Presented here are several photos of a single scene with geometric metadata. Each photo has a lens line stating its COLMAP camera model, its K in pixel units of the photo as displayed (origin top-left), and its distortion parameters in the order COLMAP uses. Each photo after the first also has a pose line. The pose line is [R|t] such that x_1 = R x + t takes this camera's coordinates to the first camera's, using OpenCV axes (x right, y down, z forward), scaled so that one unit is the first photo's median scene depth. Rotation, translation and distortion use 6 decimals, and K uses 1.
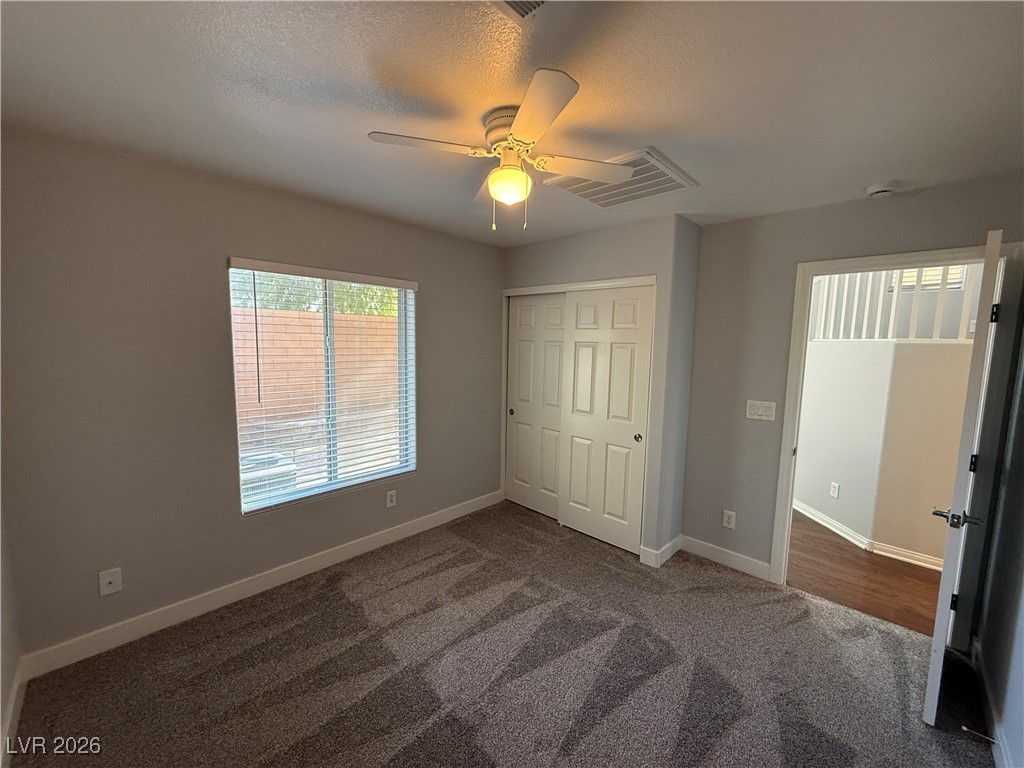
lens RADIAL K [[406.1, 0, 513.2], [0, 406.1, 382.4], [0, 0, 1]] dist [-0.000292, 0.000757]
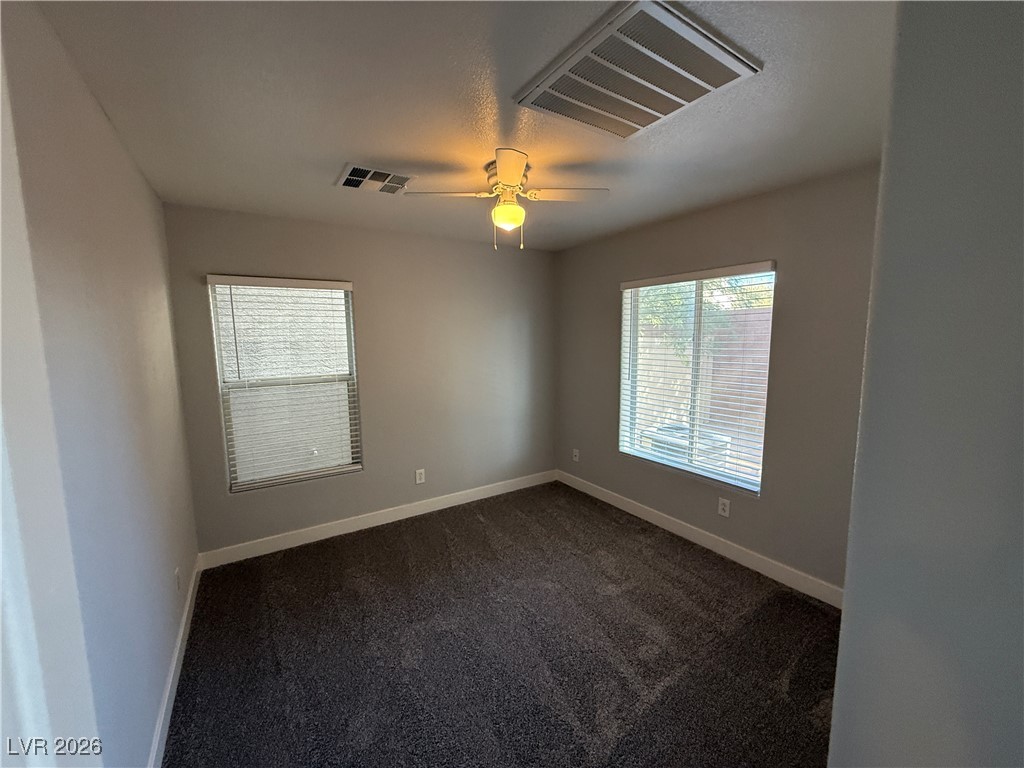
lens RADIAL K [[406.1, 0, 511.3], [0, 406.1, 382.1], [0, 0, 1]] dist [-0.000292, 0.000757]
pose [[-0.224382, 0.095561, -0.969804, 0.759770], [-0.092264, 0.988627, 0.118762, -0.066341], [0.970124, 0.116126, -0.213014, 0.786474]]
